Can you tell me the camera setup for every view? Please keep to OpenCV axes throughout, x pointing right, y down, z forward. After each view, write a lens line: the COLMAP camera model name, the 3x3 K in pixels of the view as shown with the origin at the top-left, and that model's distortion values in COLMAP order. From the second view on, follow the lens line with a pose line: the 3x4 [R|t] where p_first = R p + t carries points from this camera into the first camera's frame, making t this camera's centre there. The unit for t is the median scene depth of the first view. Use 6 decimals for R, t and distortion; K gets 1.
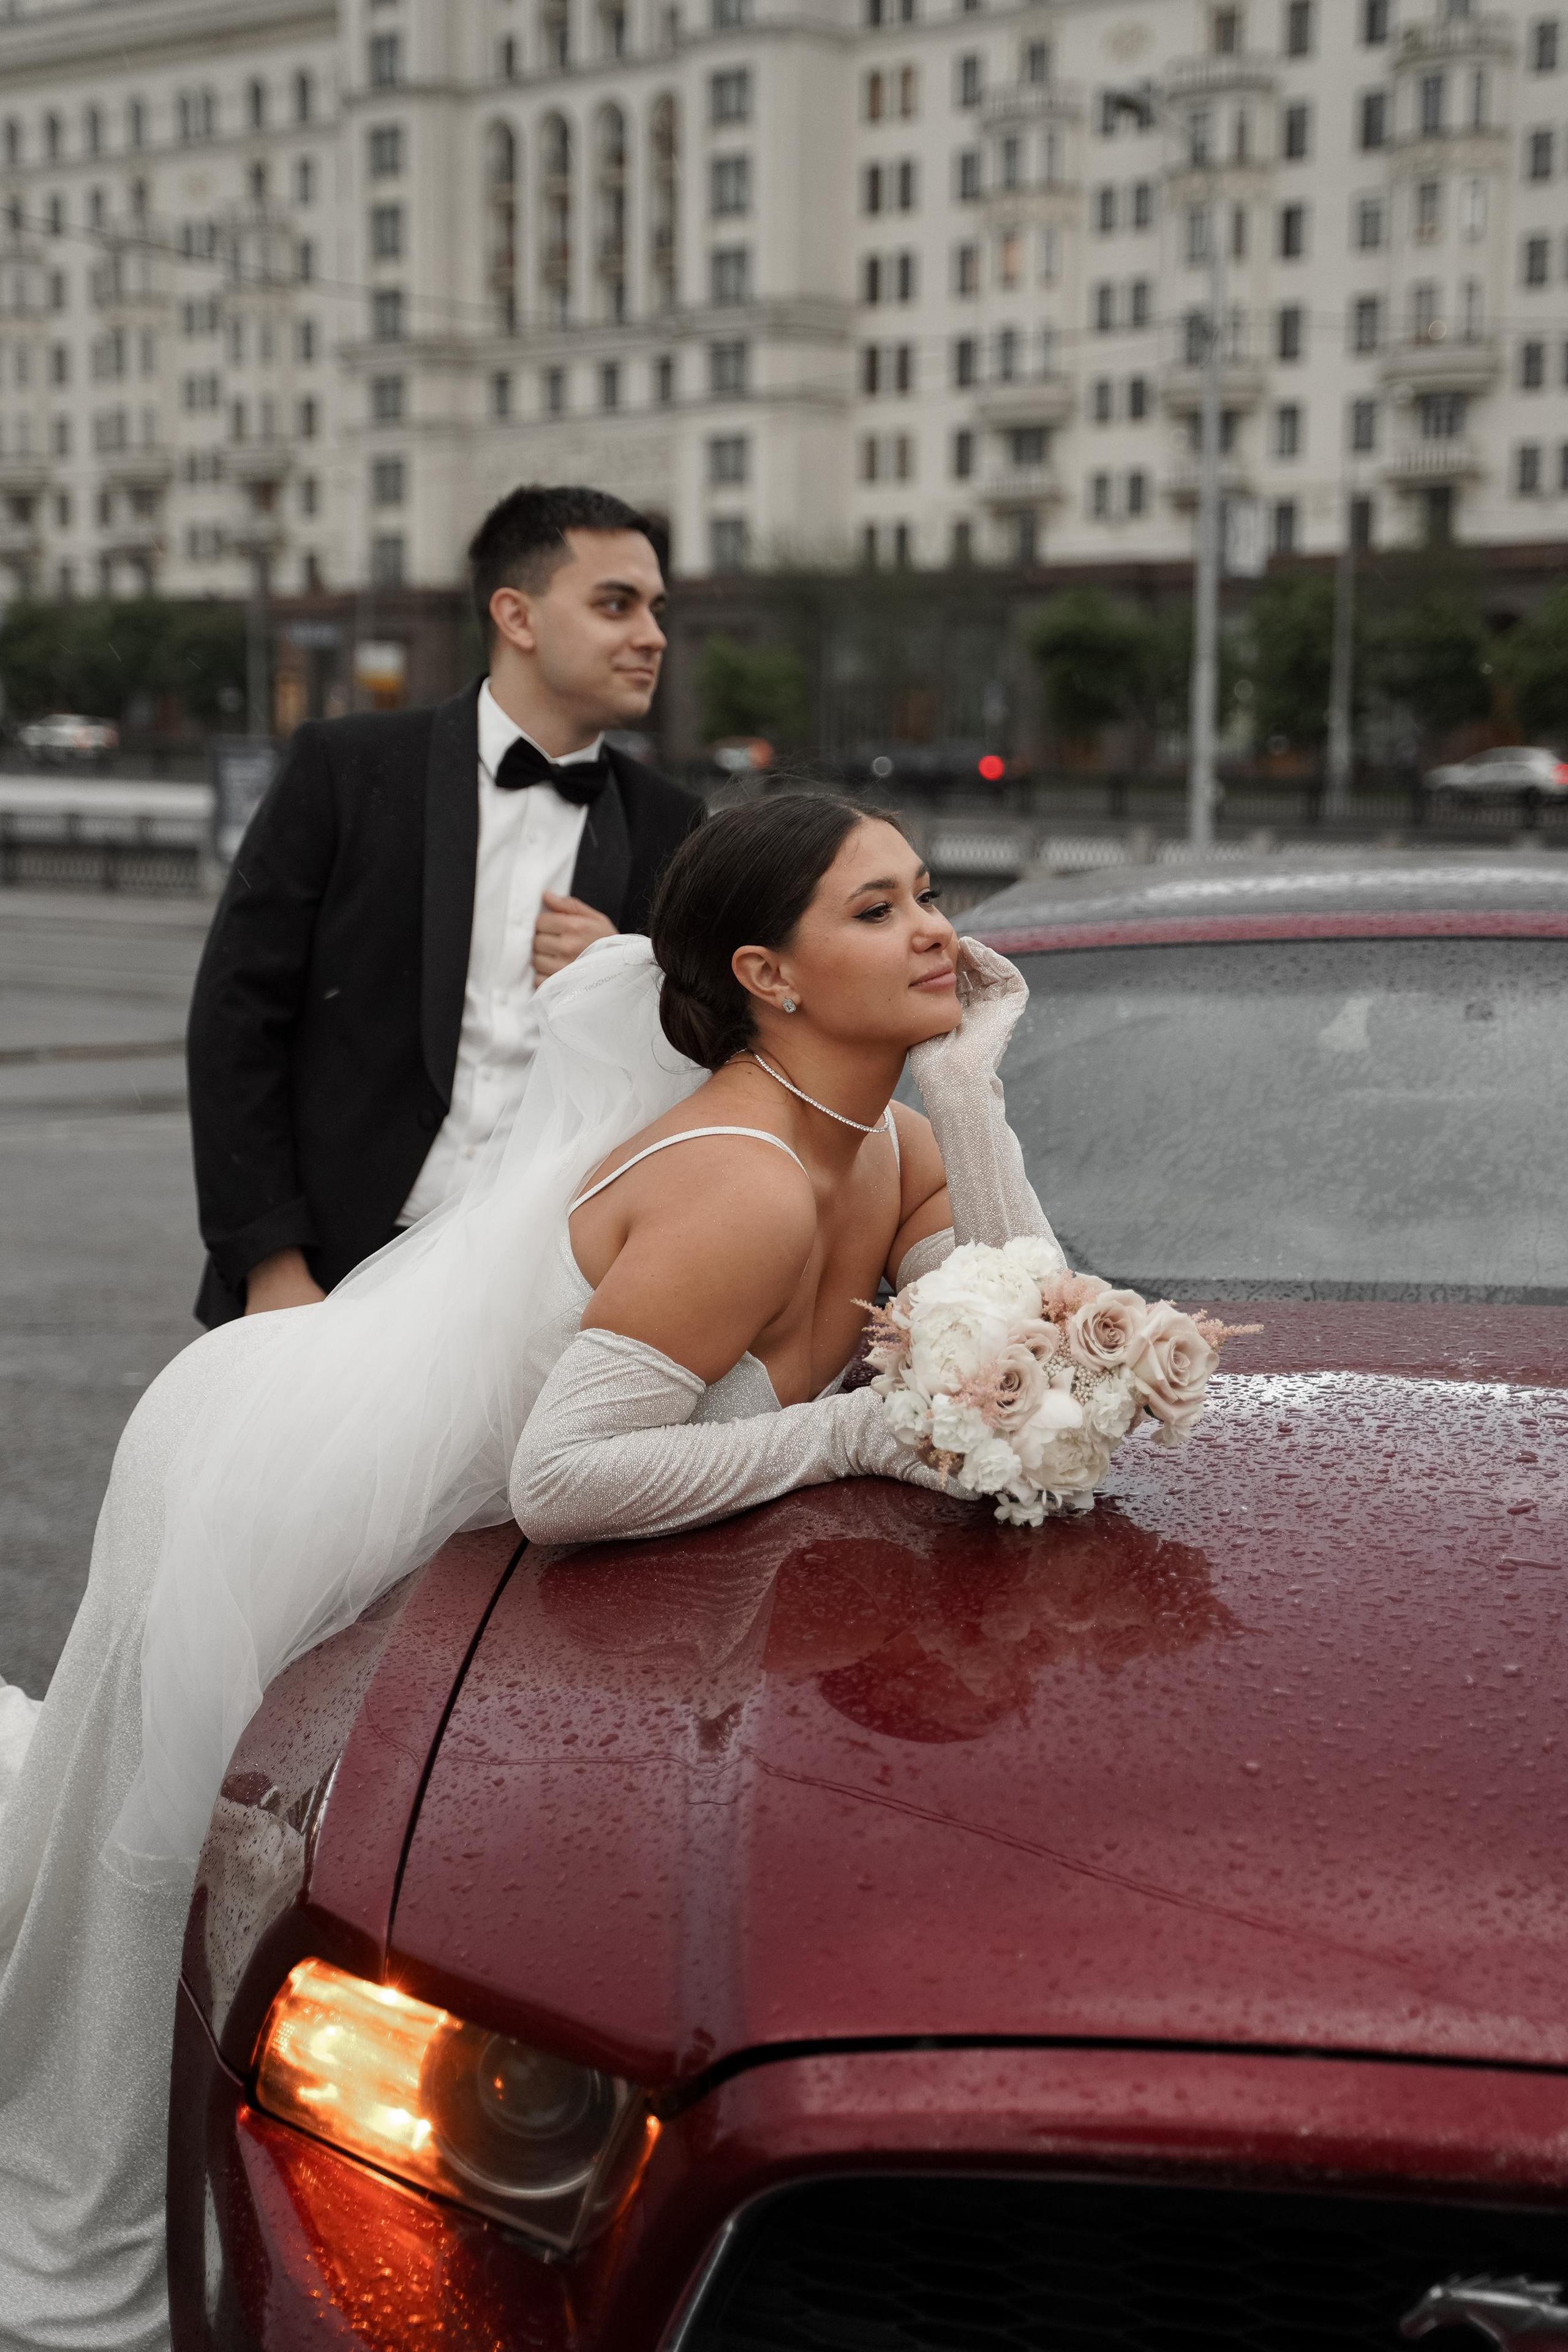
lens RADIAL K [[3860.5, 0, 785.5], [0, 3860.5, 1187.1], [0, 0, 1]] dist [0.157250, 0.000000]
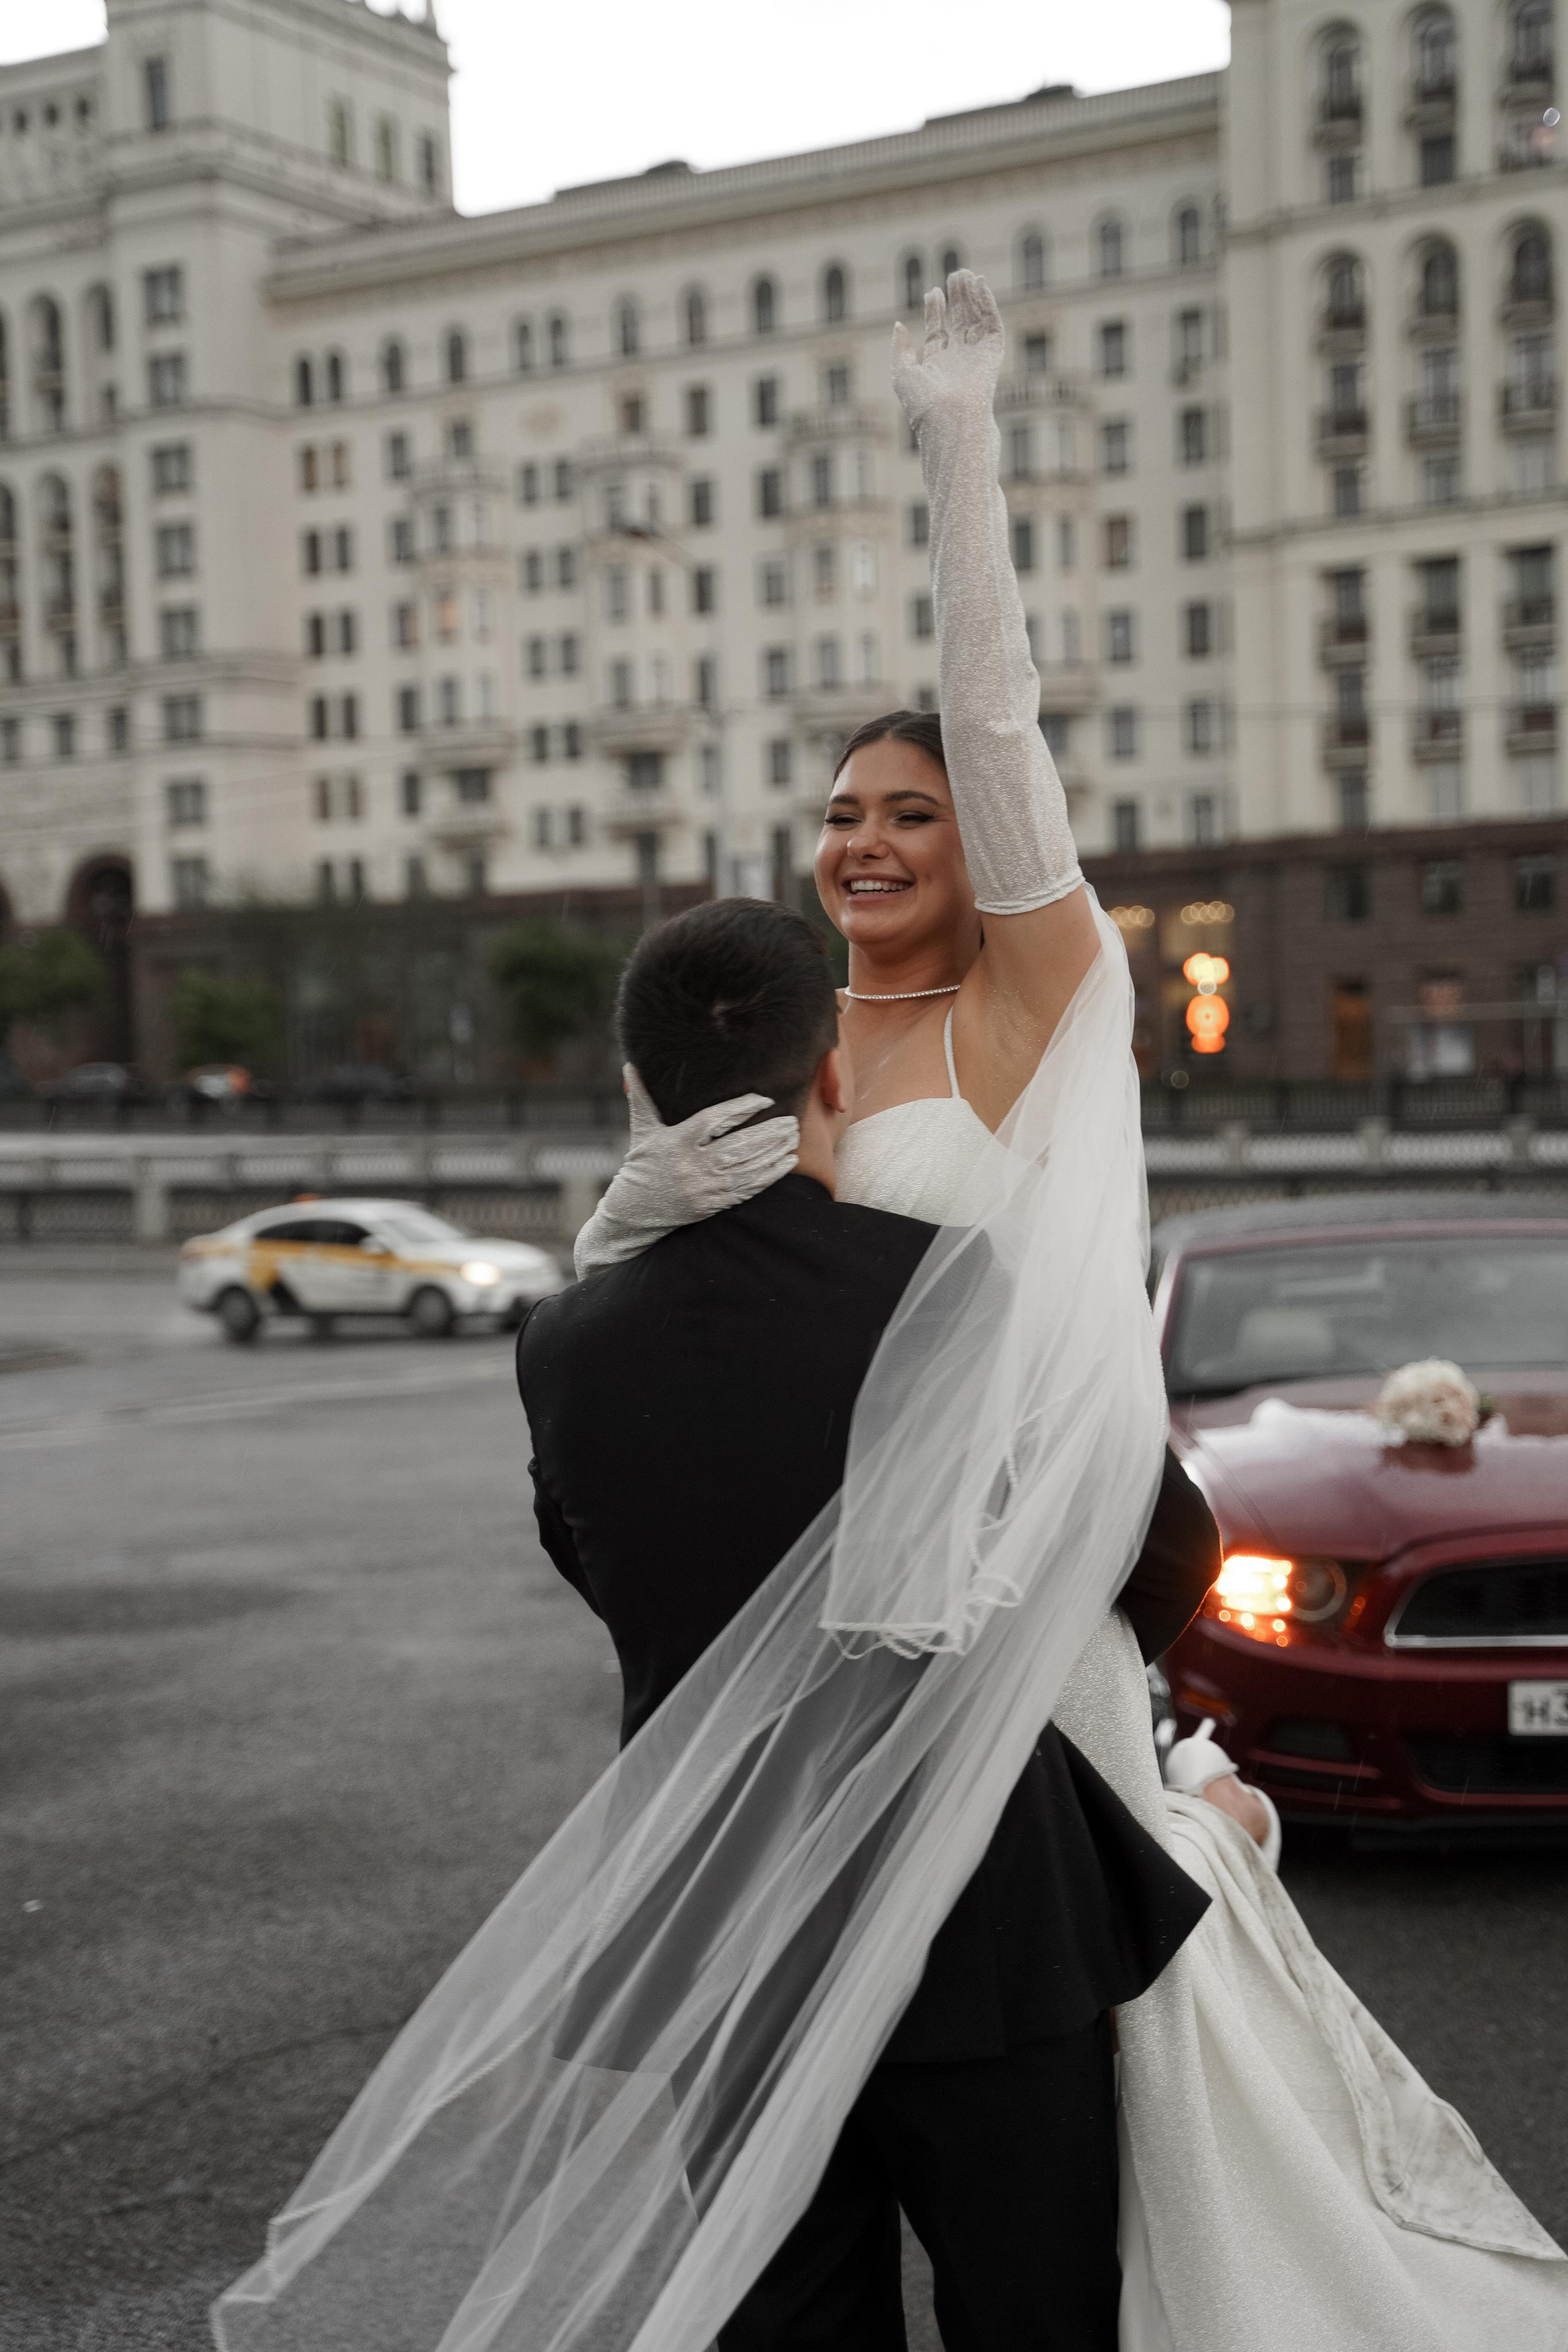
lens RADIAL K [[3440.3, 0, 781.5], [0, 3440.3, 1165.4], [0, 0, 1]] dist [0.067547, 0.000000]
pose [[0.972794, -0.045000, 0.227261, -0.075366], [0.064072, 0.994951, -0.077251, -0.008212], [-0.222637, 0.089711, 0.970765, 0.071184]]
